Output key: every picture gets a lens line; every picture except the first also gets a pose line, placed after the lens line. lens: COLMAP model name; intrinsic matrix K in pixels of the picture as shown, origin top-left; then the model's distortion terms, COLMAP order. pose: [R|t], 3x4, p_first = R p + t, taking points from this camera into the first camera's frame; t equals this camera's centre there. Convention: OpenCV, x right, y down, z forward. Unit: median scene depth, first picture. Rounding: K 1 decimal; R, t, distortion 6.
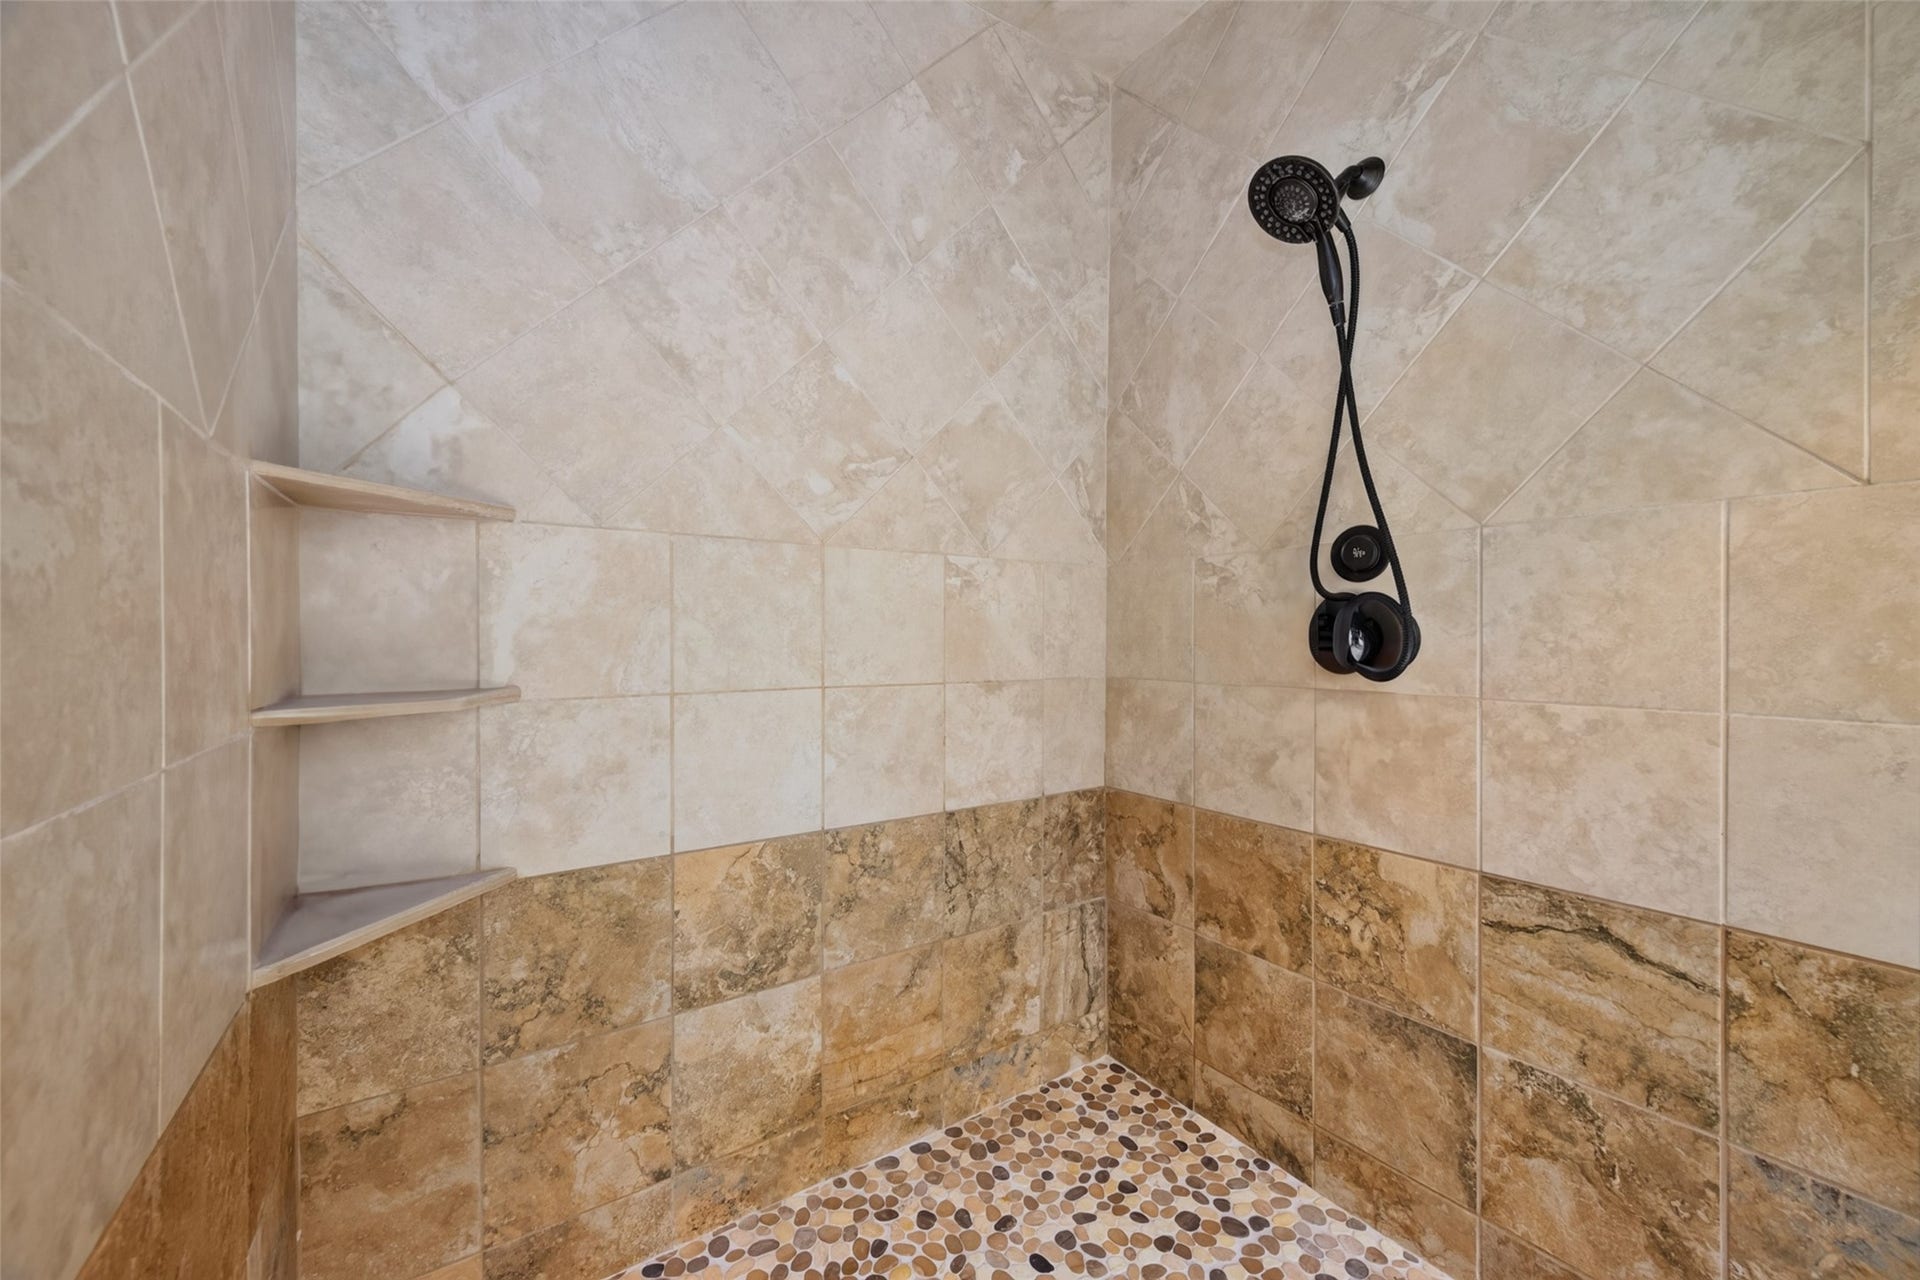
lens RADIAL K [[741.3, 0, 969.0], [0, 741.3, 640.3], [0, 0, 1]] dist [0.001571, -0.000399]
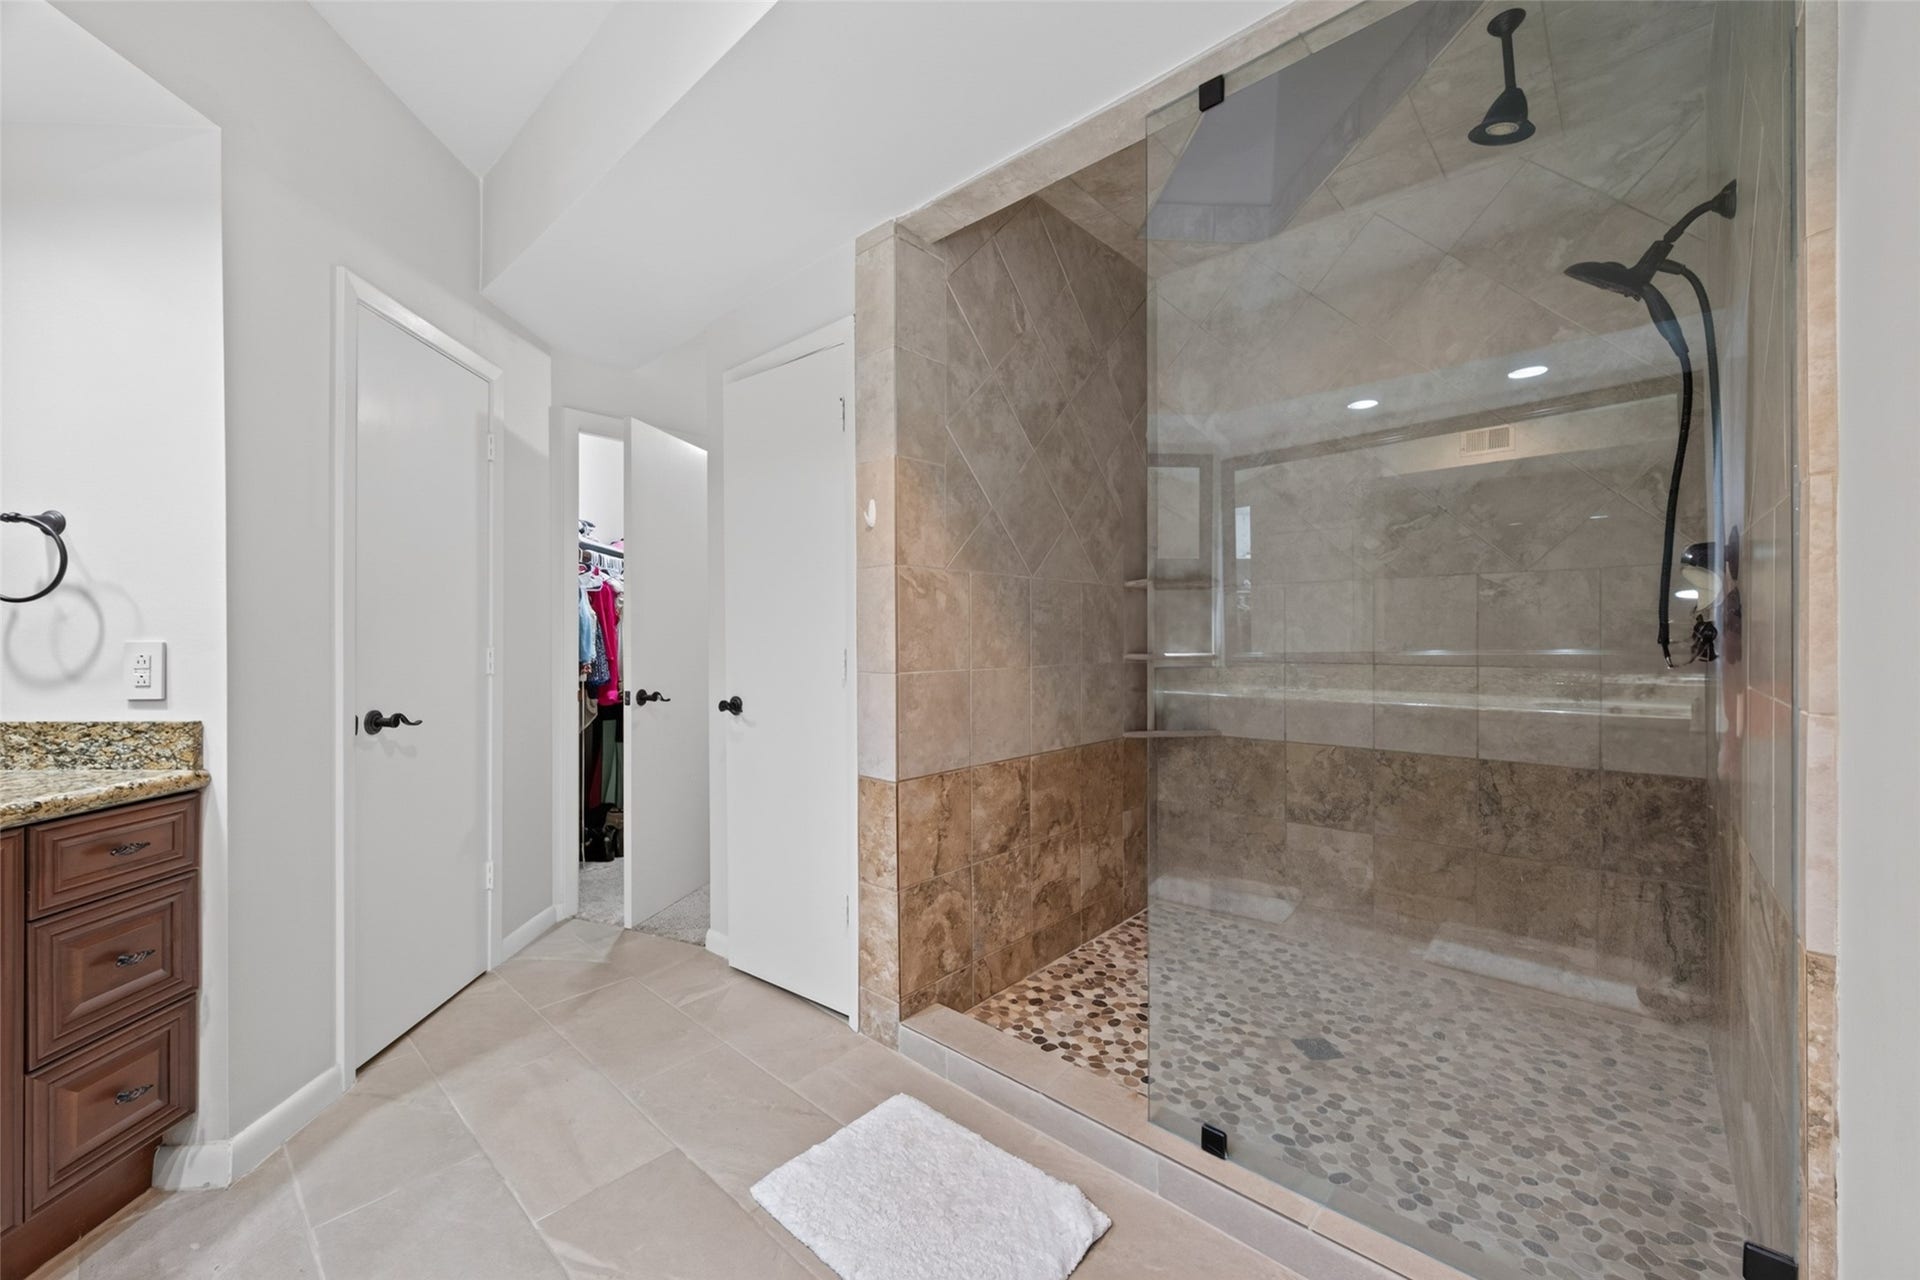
lens RADIAL K [[741.3, 0, 969.0], [0, 741.3, 640.3], [0, 0, 1]] dist [0.001571, -0.000399]
pose [[0.243236, 0.001501, -0.969966, 1.151364], [-0.002687, 0.999996, 0.000874, 0.010795], [0.969964, 0.002394, 0.243239, -0.282781]]
